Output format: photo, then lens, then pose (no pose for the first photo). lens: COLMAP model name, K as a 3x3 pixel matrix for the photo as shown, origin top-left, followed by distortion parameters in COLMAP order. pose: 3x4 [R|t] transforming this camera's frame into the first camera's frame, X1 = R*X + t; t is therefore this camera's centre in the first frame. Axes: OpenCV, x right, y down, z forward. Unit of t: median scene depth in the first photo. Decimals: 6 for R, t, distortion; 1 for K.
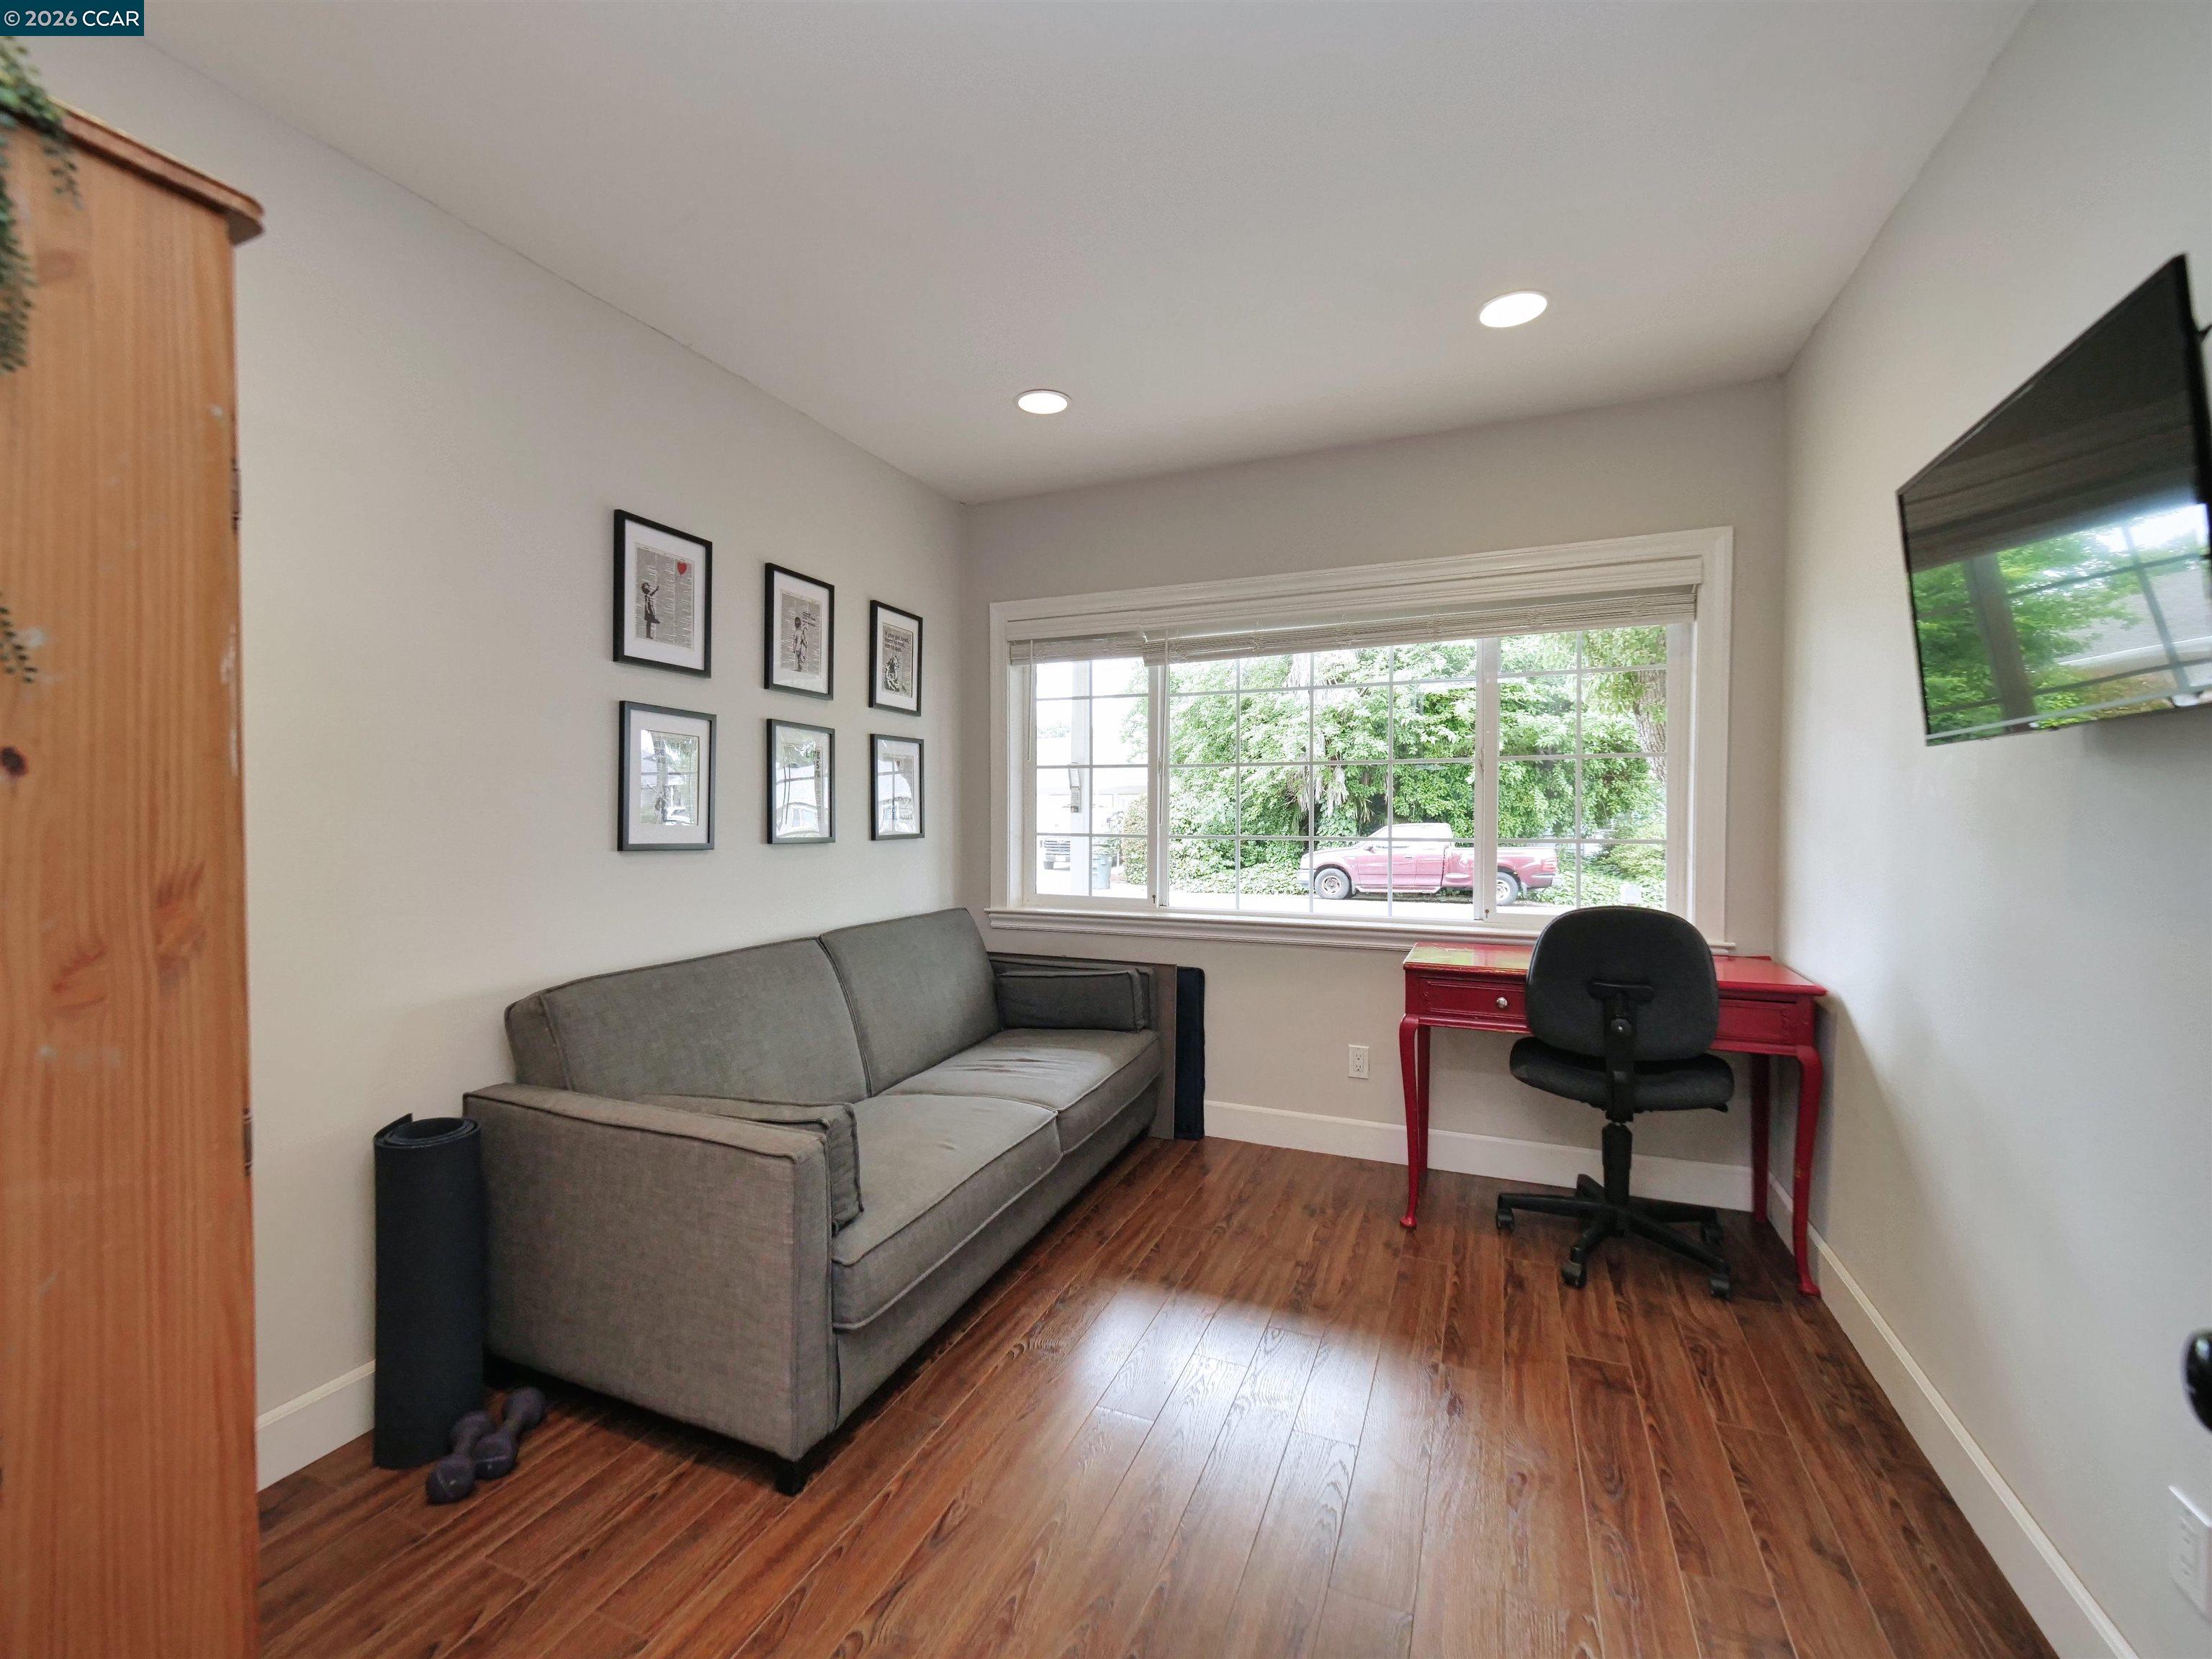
lens RADIAL K [[942.0, 0, 1080.9], [0, 942.0, 828.5], [0, 0, 1]] dist [-0.001455, -0.000332]
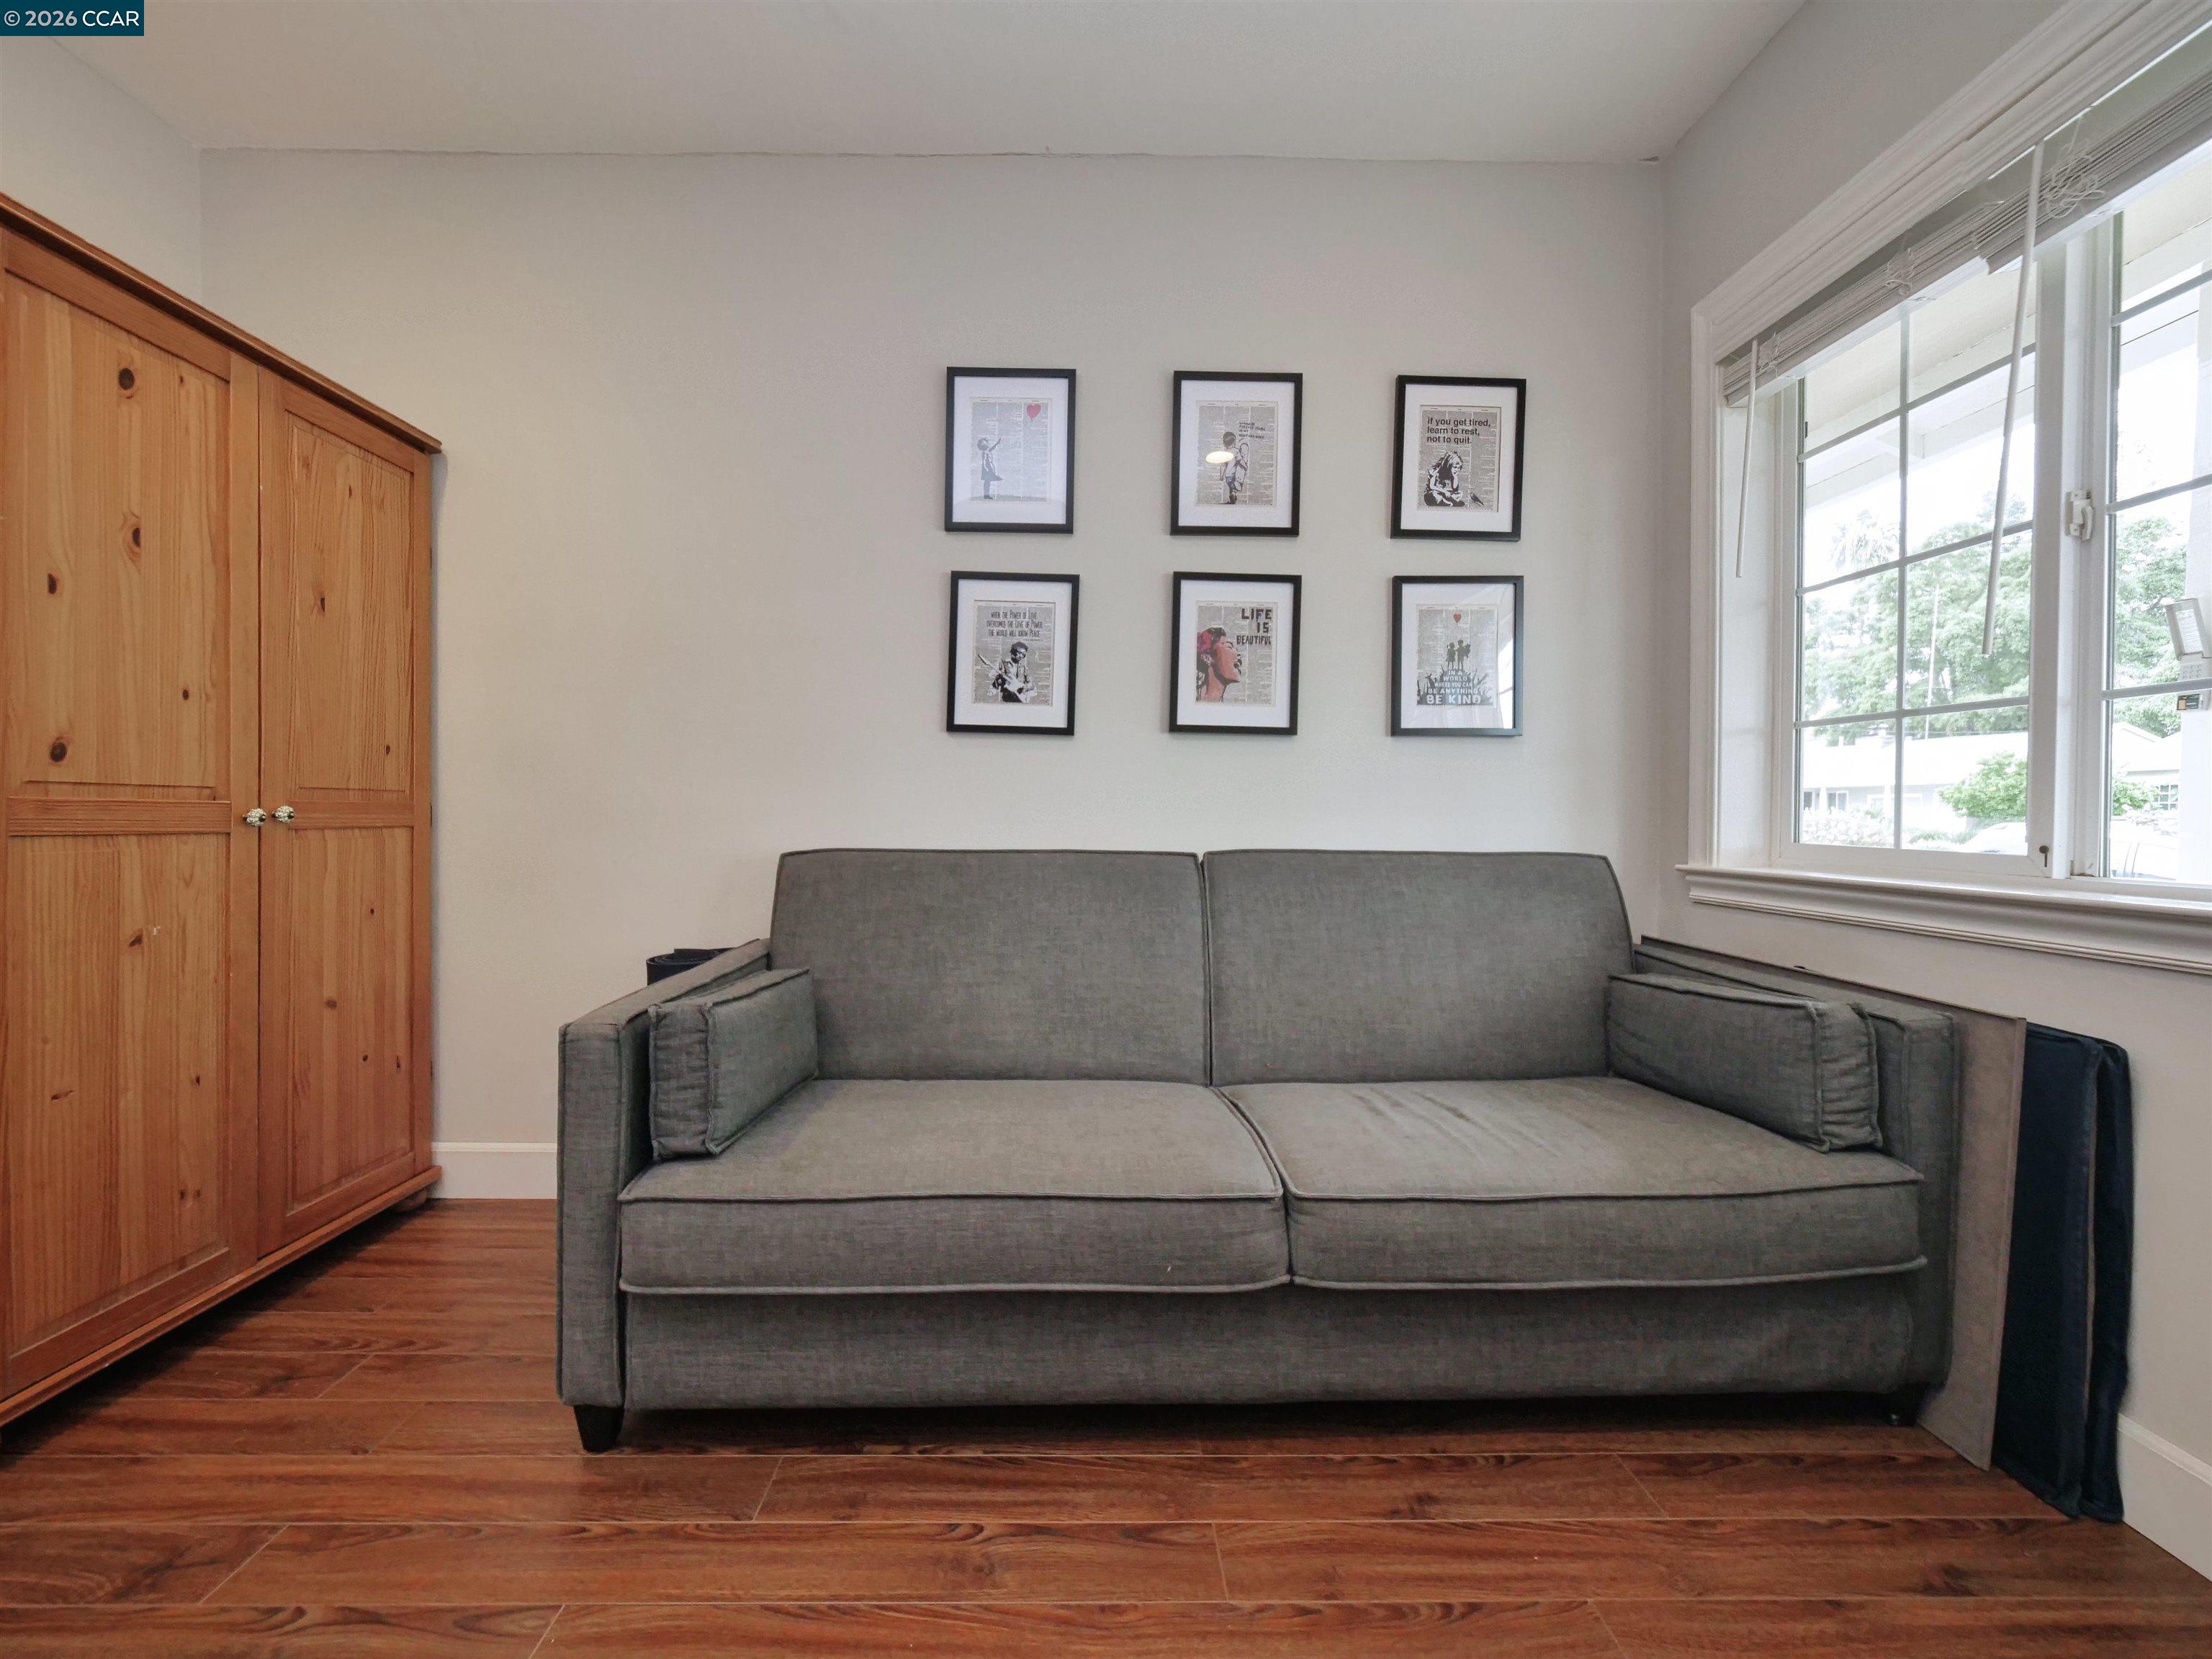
lens RADIAL K [[942.0, 0, 1080.9], [0, 942.0, 828.5], [0, 0, 1]] dist [-0.001455, -0.000332]
pose [[0.409838, 0.018192, -0.911977, 0.380200], [-0.022015, 0.999707, 0.010049, 0.096563], [0.911893, 0.015959, 0.410119, 0.660182]]
